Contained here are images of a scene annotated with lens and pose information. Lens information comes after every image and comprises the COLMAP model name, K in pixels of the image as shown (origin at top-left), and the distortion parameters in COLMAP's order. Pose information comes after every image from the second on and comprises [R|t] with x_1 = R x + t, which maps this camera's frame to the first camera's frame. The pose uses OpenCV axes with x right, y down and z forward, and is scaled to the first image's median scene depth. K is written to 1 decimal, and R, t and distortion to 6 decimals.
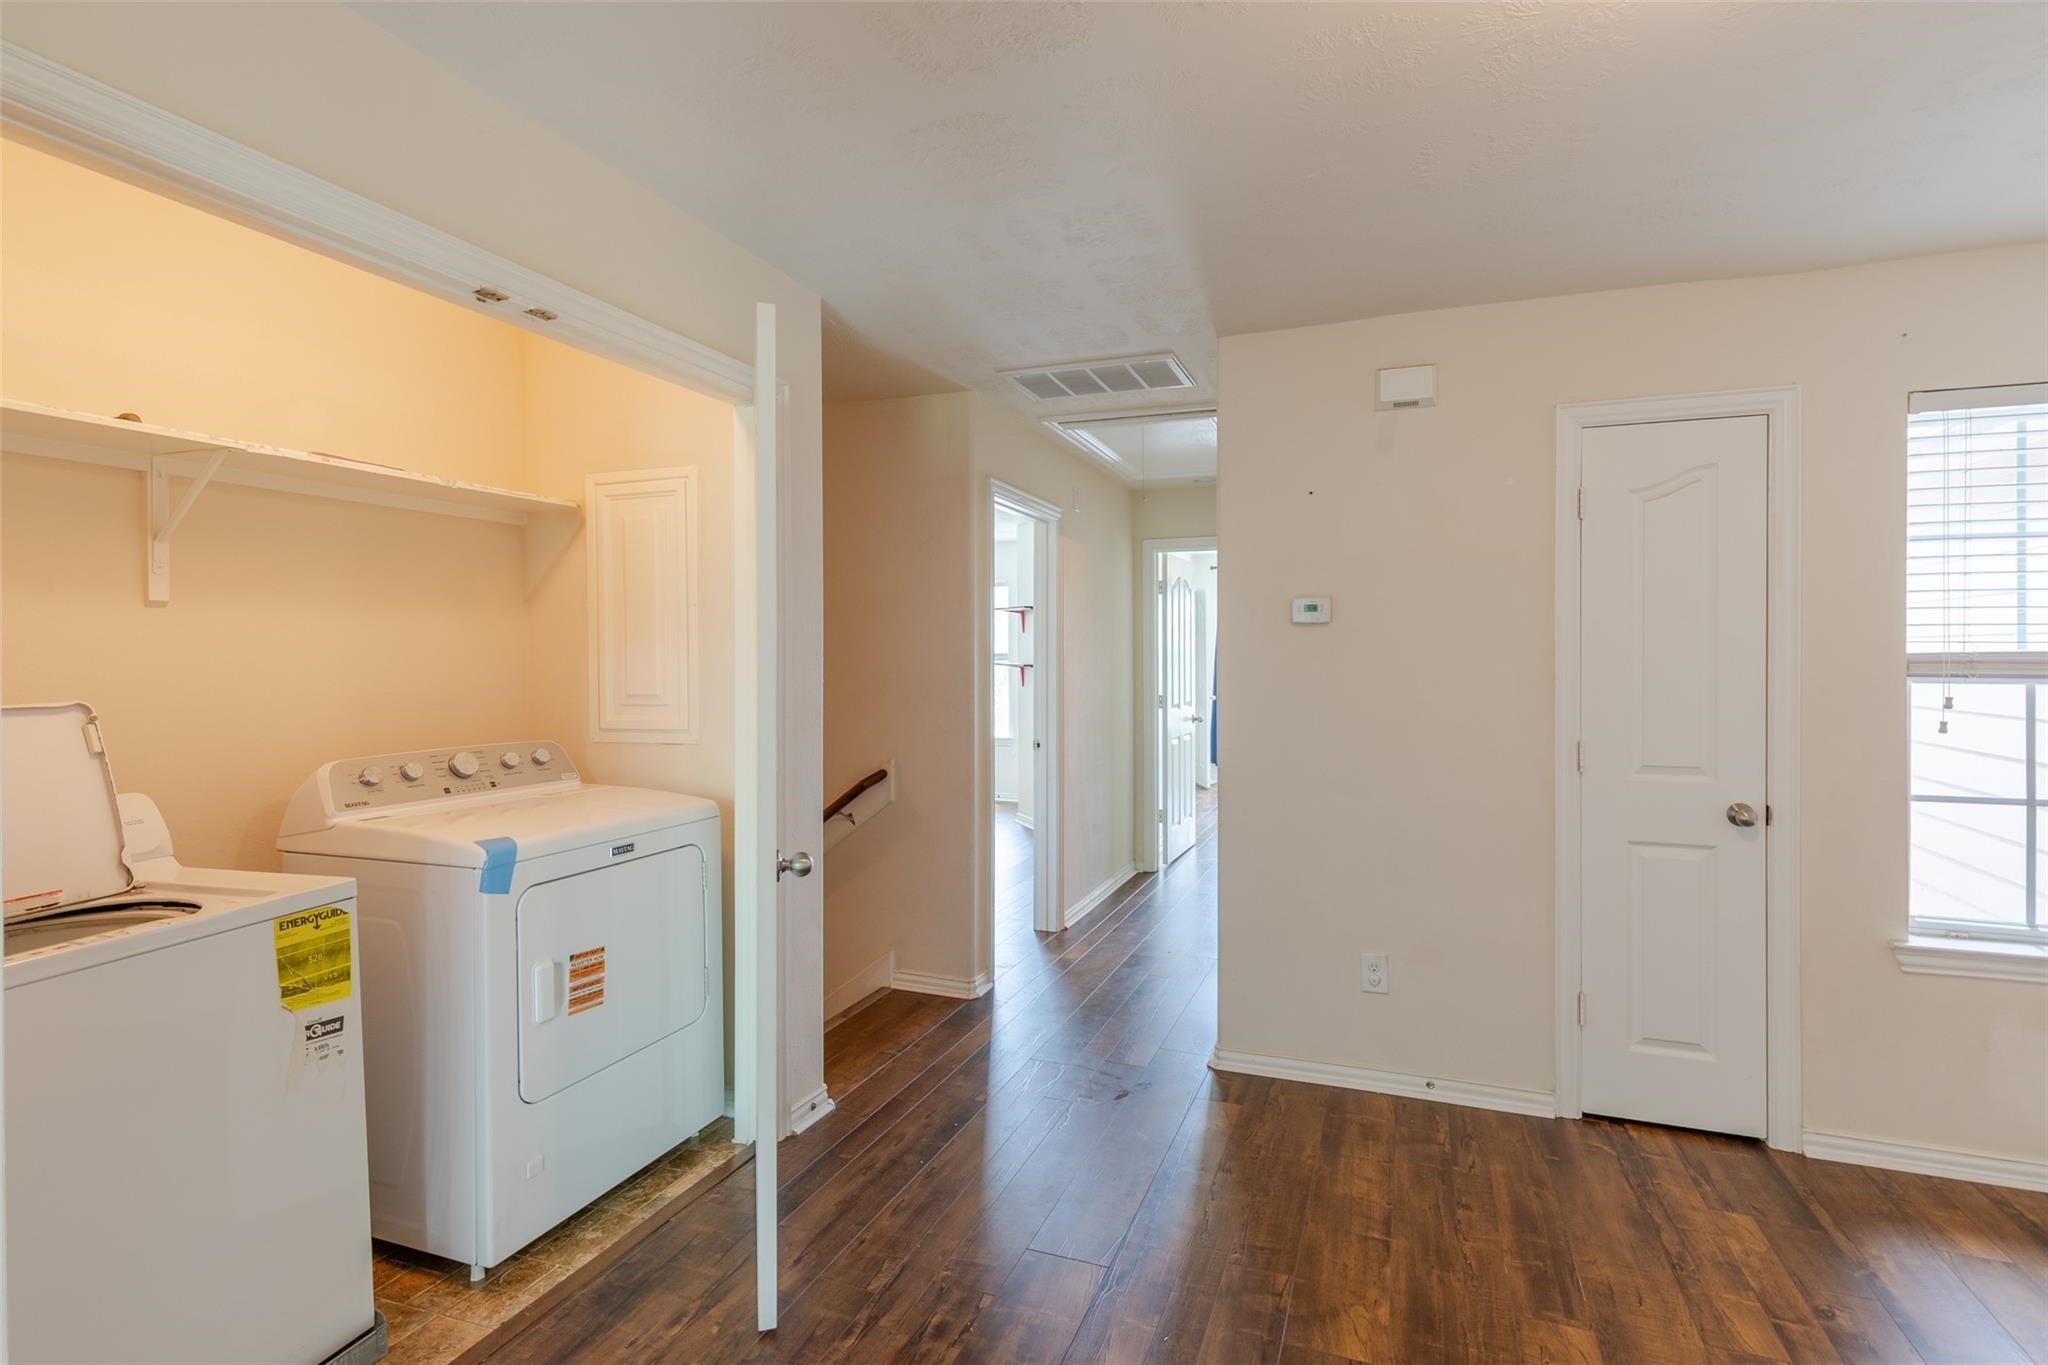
lens RADIAL K [[938.4, 0, 1019.7], [0, 938.4, 662.7], [0, 0, 1]] dist [0.012605, -0.001277]
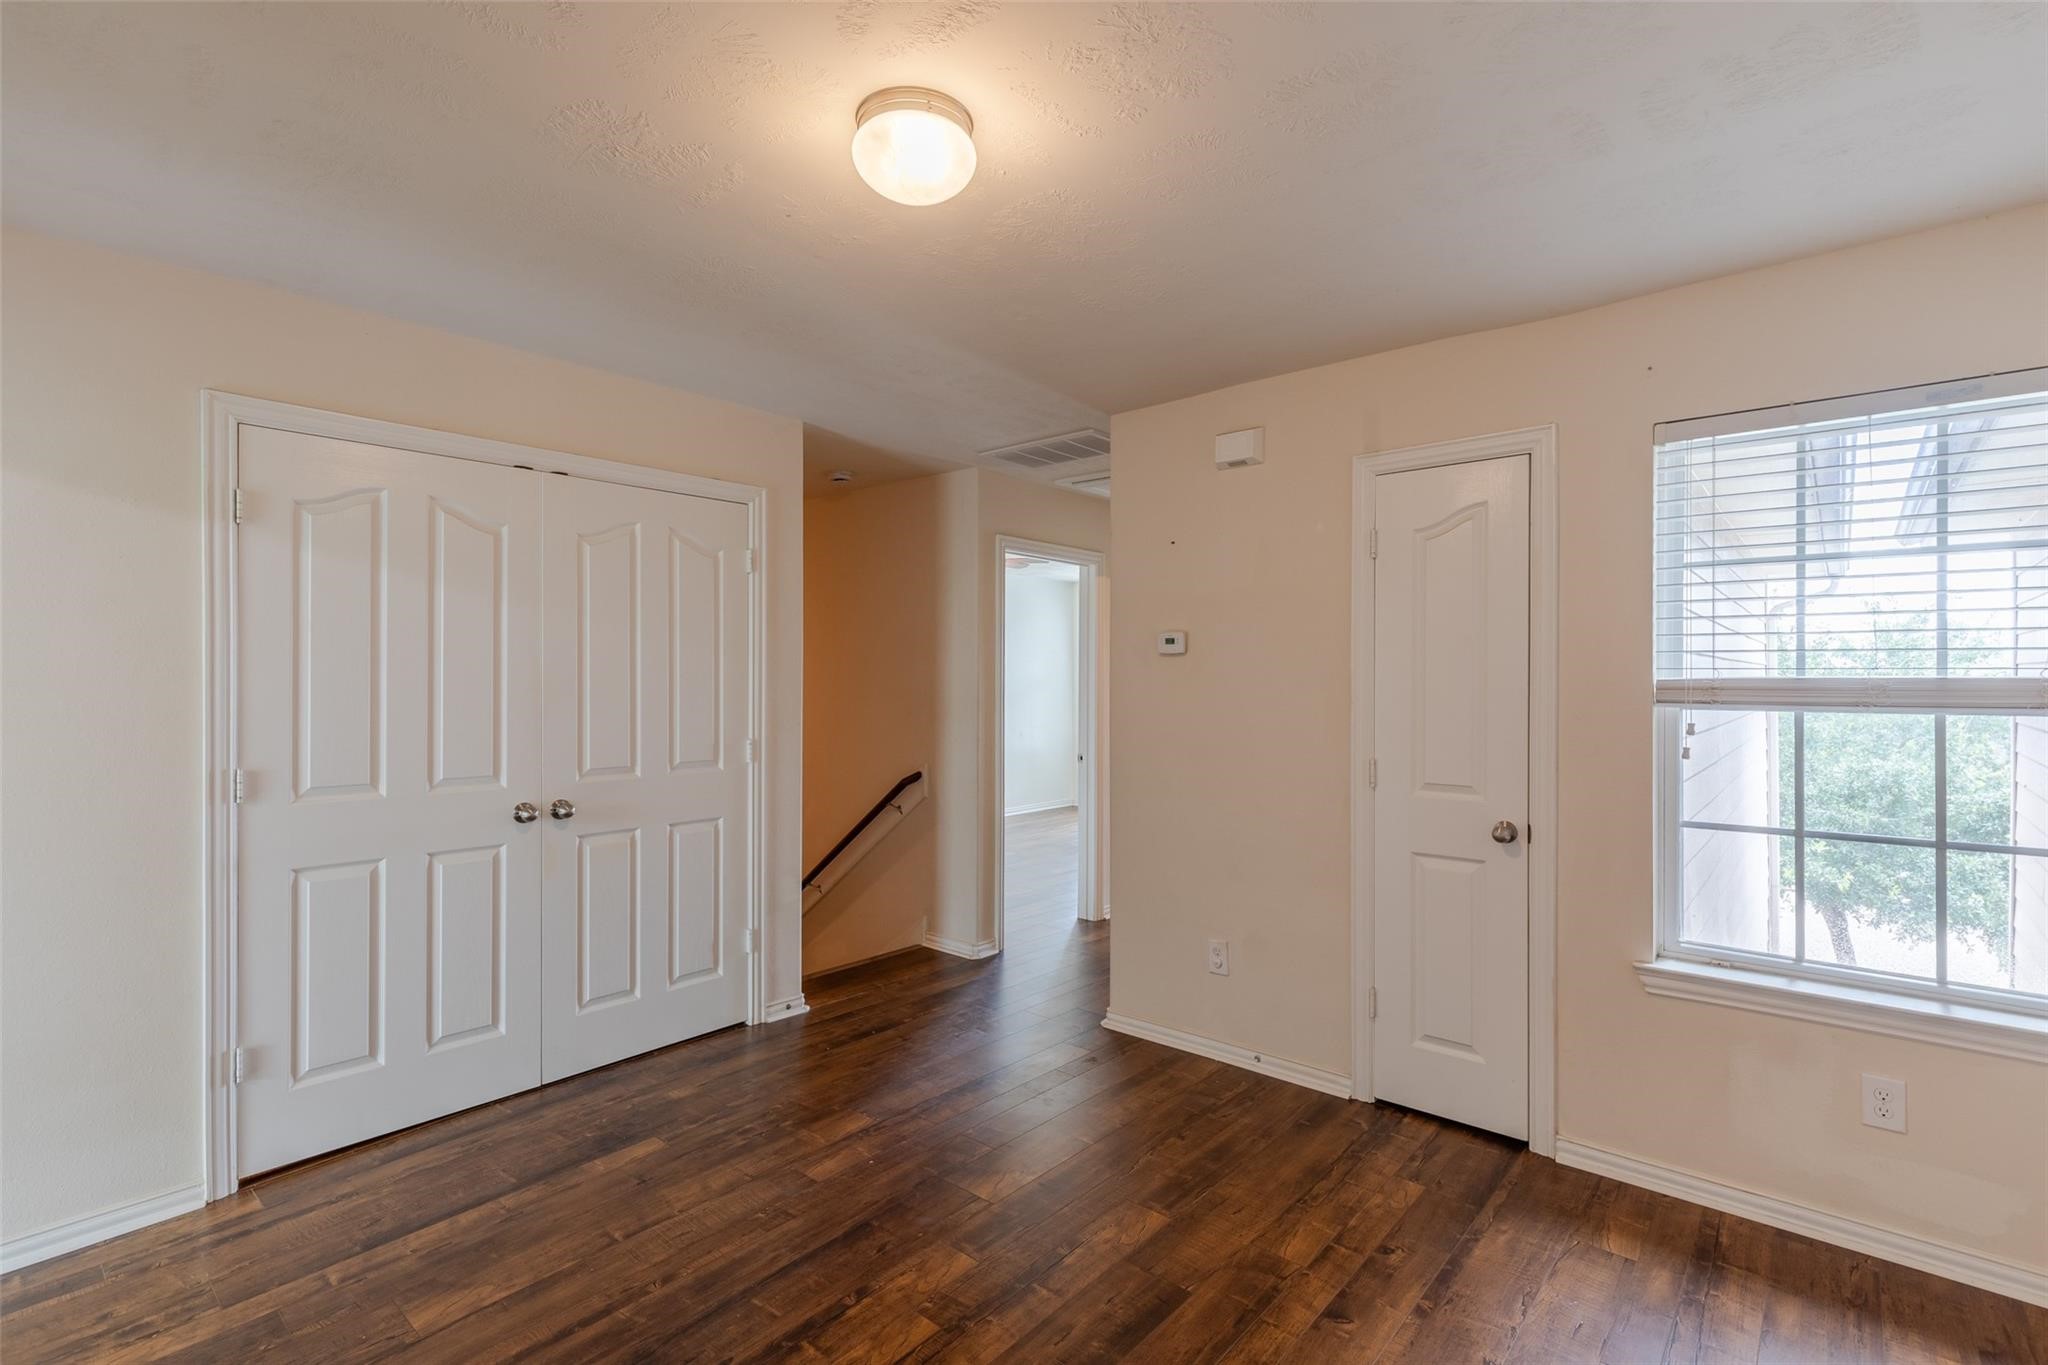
lens RADIAL K [[938.4, 0, 1037.8], [0, 938.4, 681.4], [0, 0, 1]] dist [0.012605, -0.001277]
pose [[0.934115, 0.001442, -0.356969, 0.646206], [-0.004298, 0.999965, -0.007209, 0.001640], [0.356947, 0.008268, 0.934088, -0.173710]]
